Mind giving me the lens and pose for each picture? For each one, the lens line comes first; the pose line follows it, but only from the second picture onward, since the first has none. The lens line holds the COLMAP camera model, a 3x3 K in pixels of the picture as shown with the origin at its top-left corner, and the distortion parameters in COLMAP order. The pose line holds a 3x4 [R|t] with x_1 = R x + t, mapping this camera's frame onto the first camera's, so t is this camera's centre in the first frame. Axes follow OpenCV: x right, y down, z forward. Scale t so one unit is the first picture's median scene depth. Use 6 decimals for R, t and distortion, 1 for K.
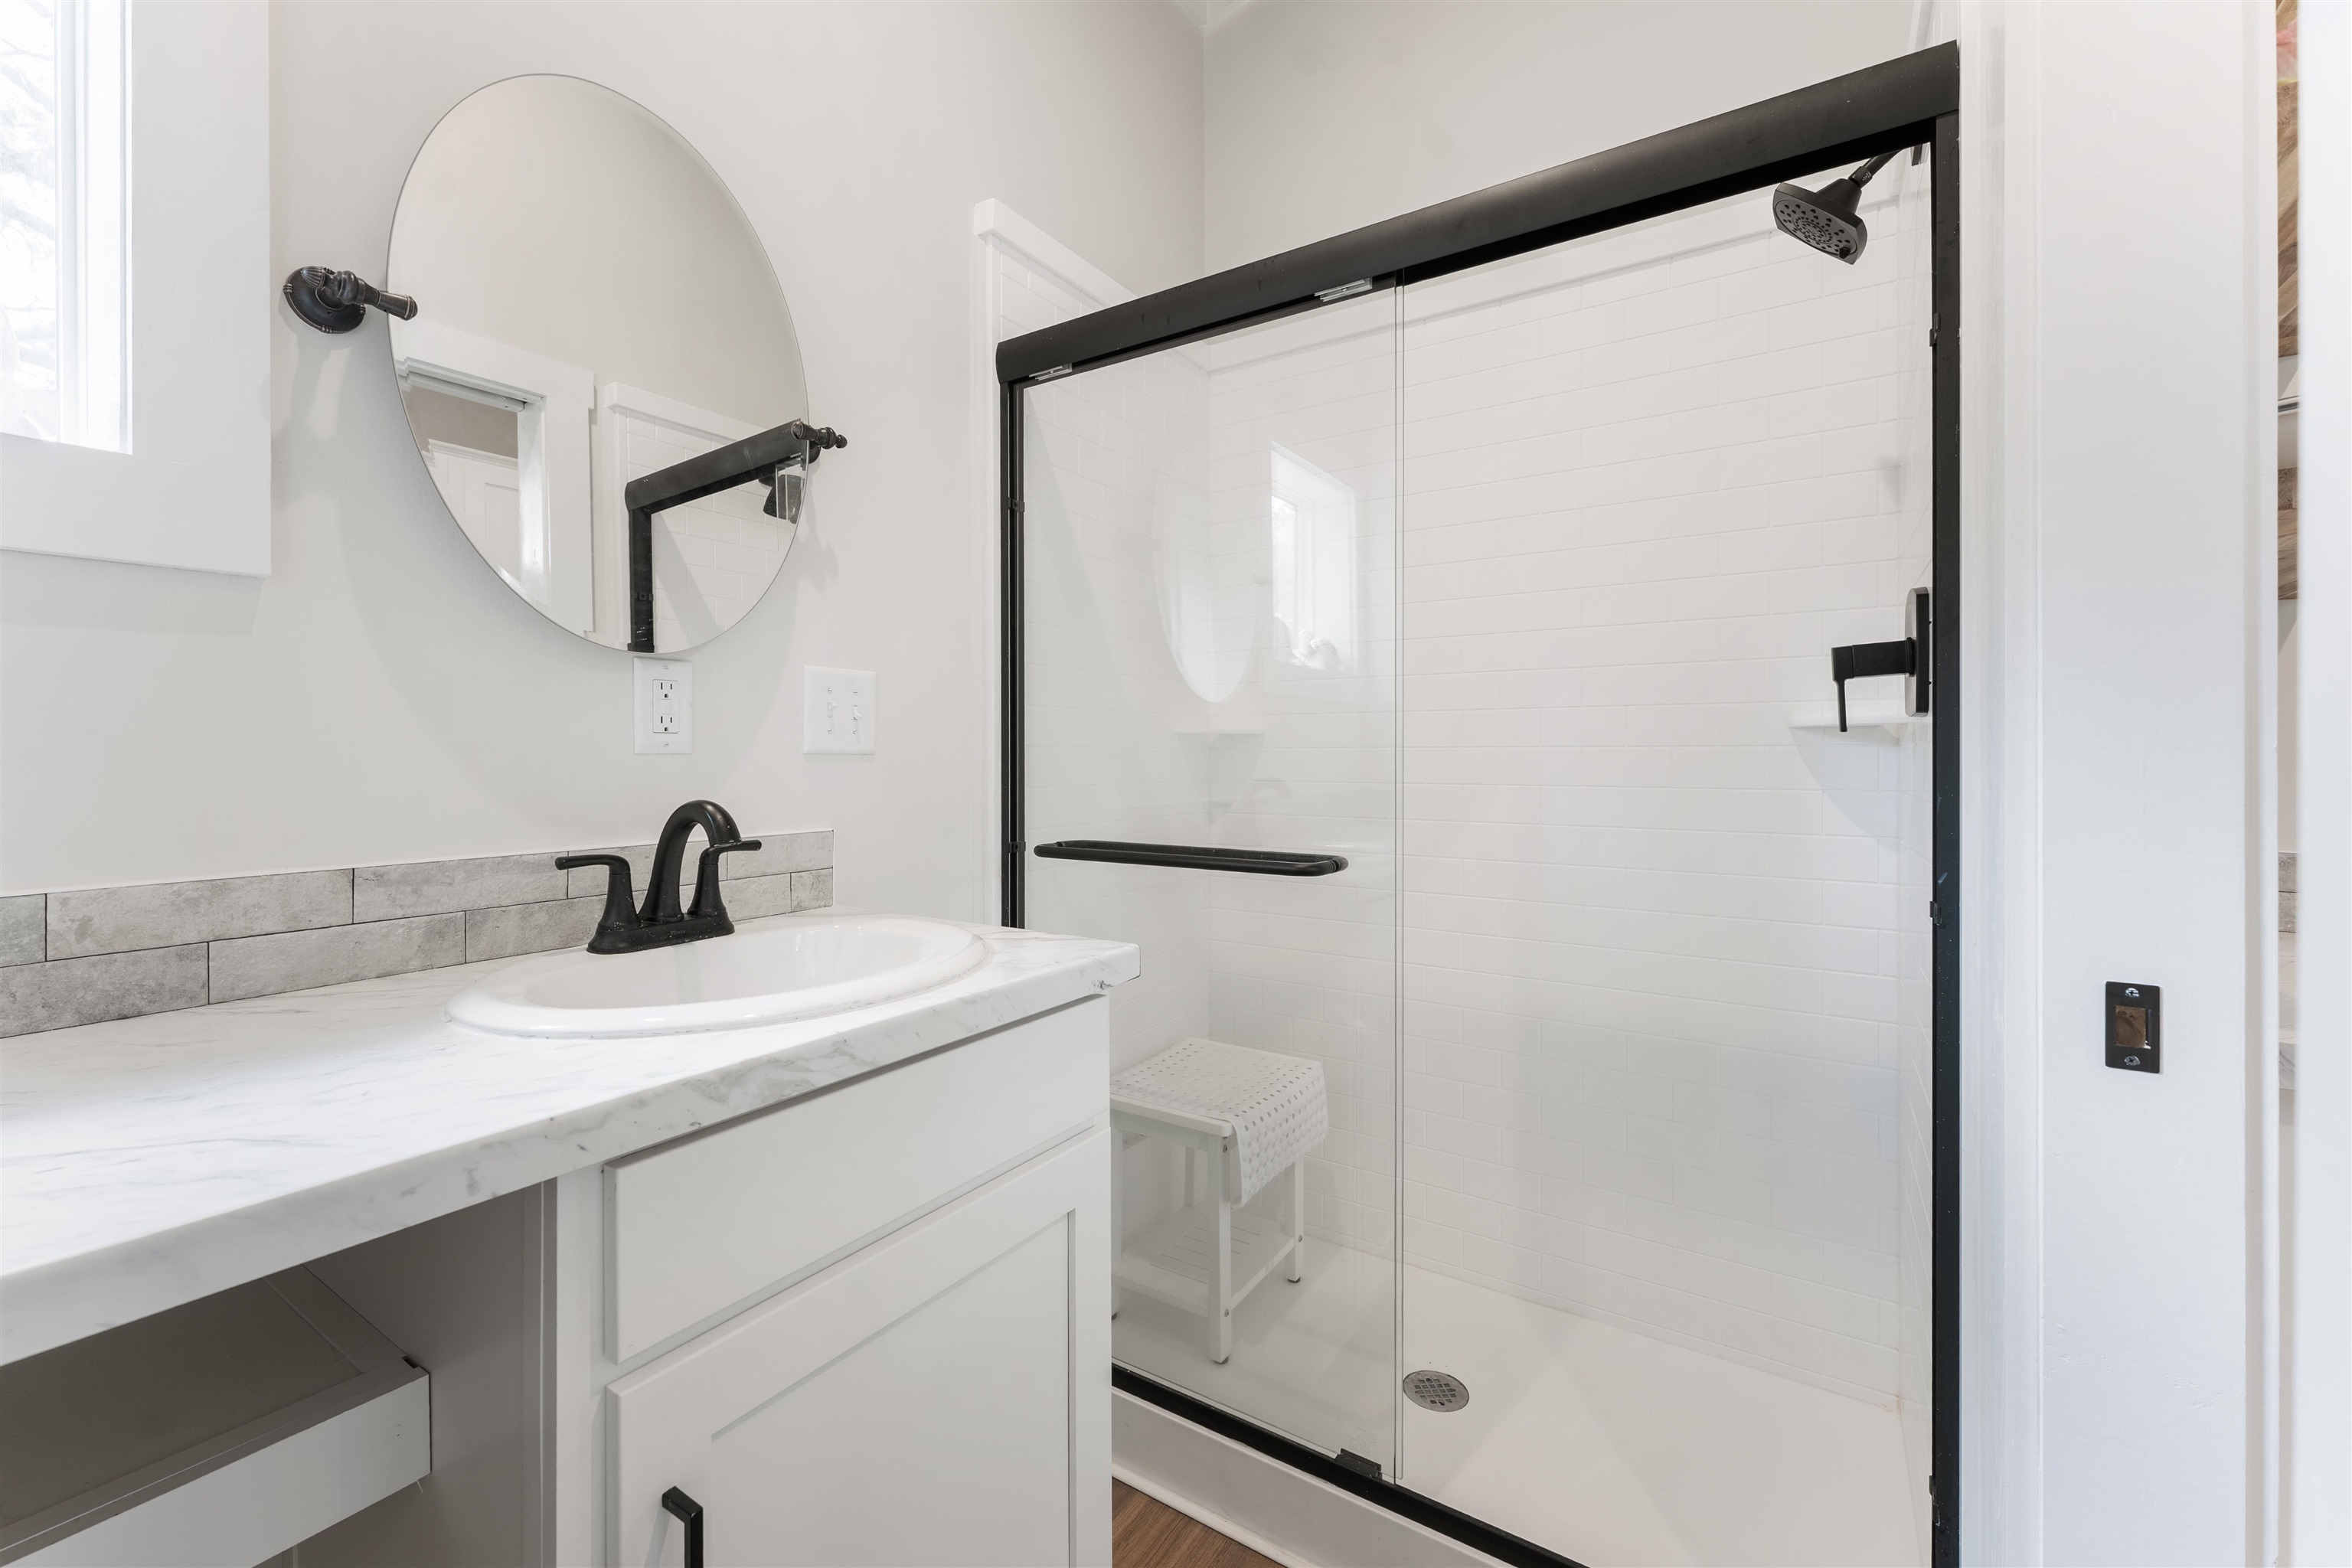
lens RADIAL K [[957.5, 0, 1181.5], [0, 957.5, 747.8], [0, 0, 1]] dist [0.000277, -0.000071]
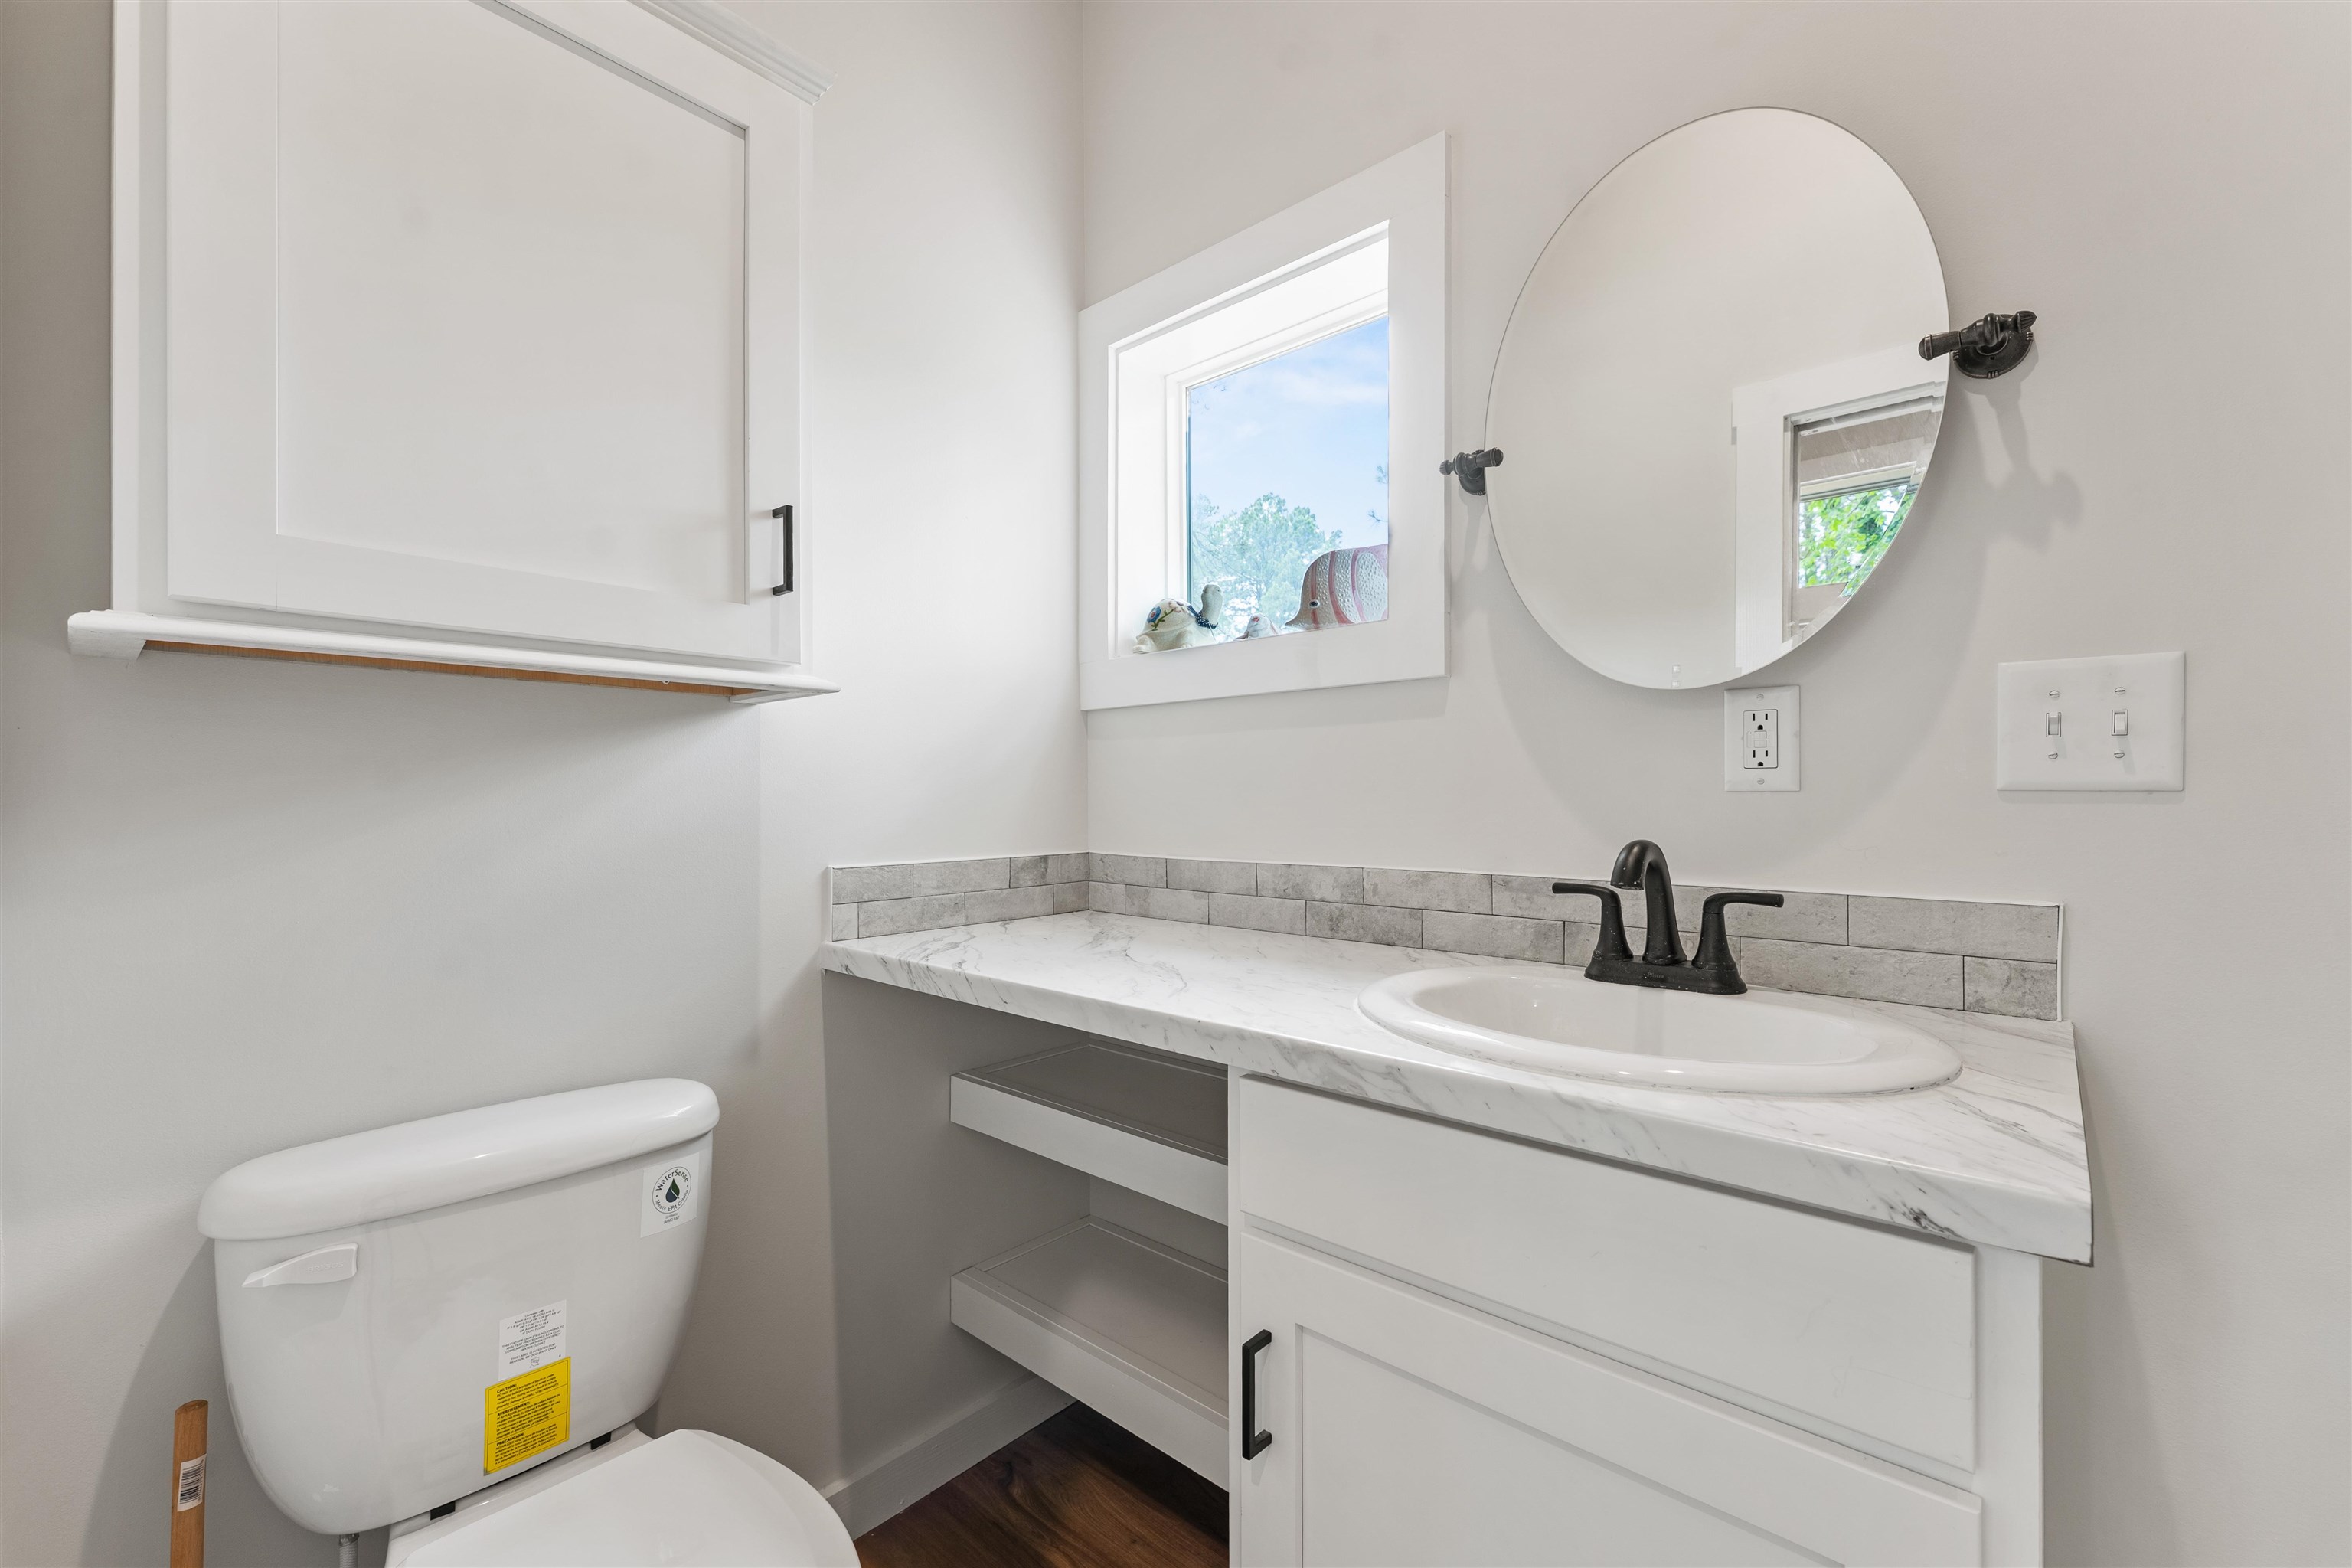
lens RADIAL K [[957.5, 0, 1178.3], [0, 957.5, 800.4], [0, 0, 1]] dist [0.000277, -0.000071]
pose [[-0.156348, 0.002255, -0.987699, 0.556245], [0.005117, 0.999986, 0.001473, 0.013671], [0.987689, -0.004824, -0.156358, 0.746529]]
